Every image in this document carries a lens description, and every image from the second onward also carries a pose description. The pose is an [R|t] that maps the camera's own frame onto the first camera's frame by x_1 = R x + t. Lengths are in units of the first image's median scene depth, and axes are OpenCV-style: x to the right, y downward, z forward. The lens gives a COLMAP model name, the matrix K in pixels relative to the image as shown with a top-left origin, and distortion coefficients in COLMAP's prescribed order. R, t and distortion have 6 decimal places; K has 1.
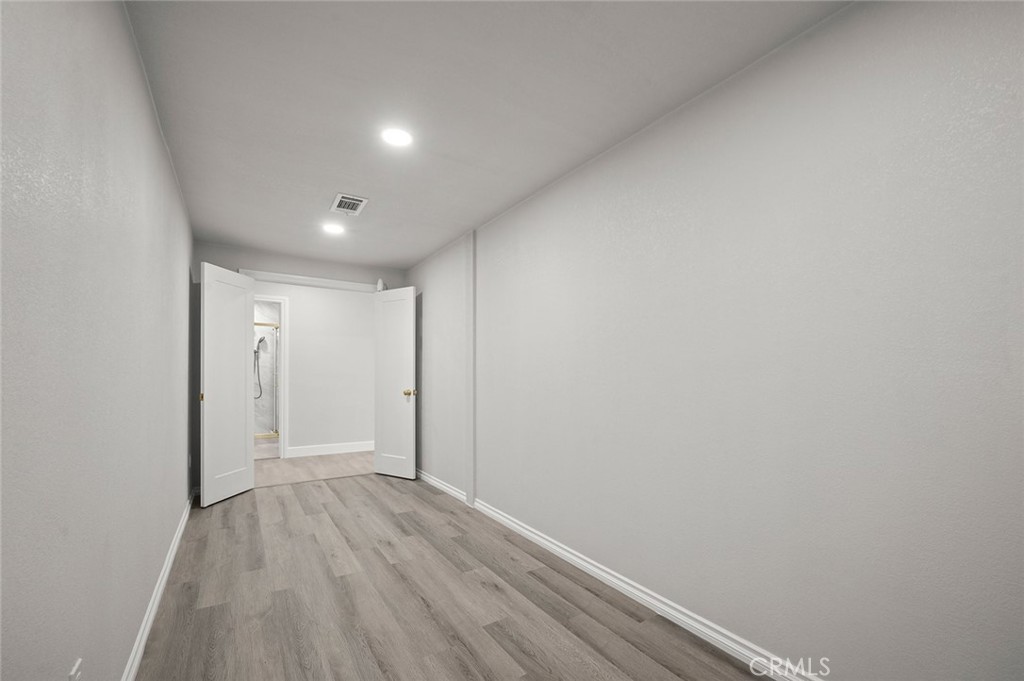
lens RADIAL K [[443.2, 0, 514.0], [0, 443.2, 376.2], [0, 0, 1]] dist [-0.003623, -0.000896]
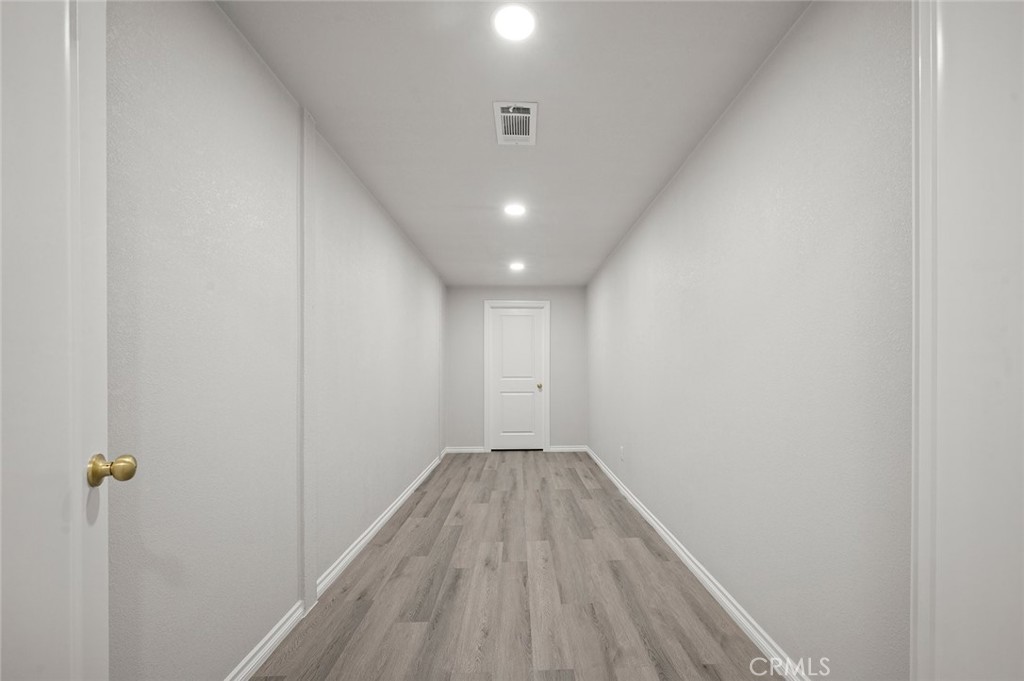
lens RADIAL K [[414.7, 0, 523.6], [0, 414.7, 371.9], [0, 0, 1]] dist [-0.004180, -0.000436]
pose [[-0.855940, -0.002032, 0.517071, -0.845058], [-0.001630, 0.999998, 0.001231, -0.019307], [-0.517073, 0.000210, -0.855941, 1.819602]]
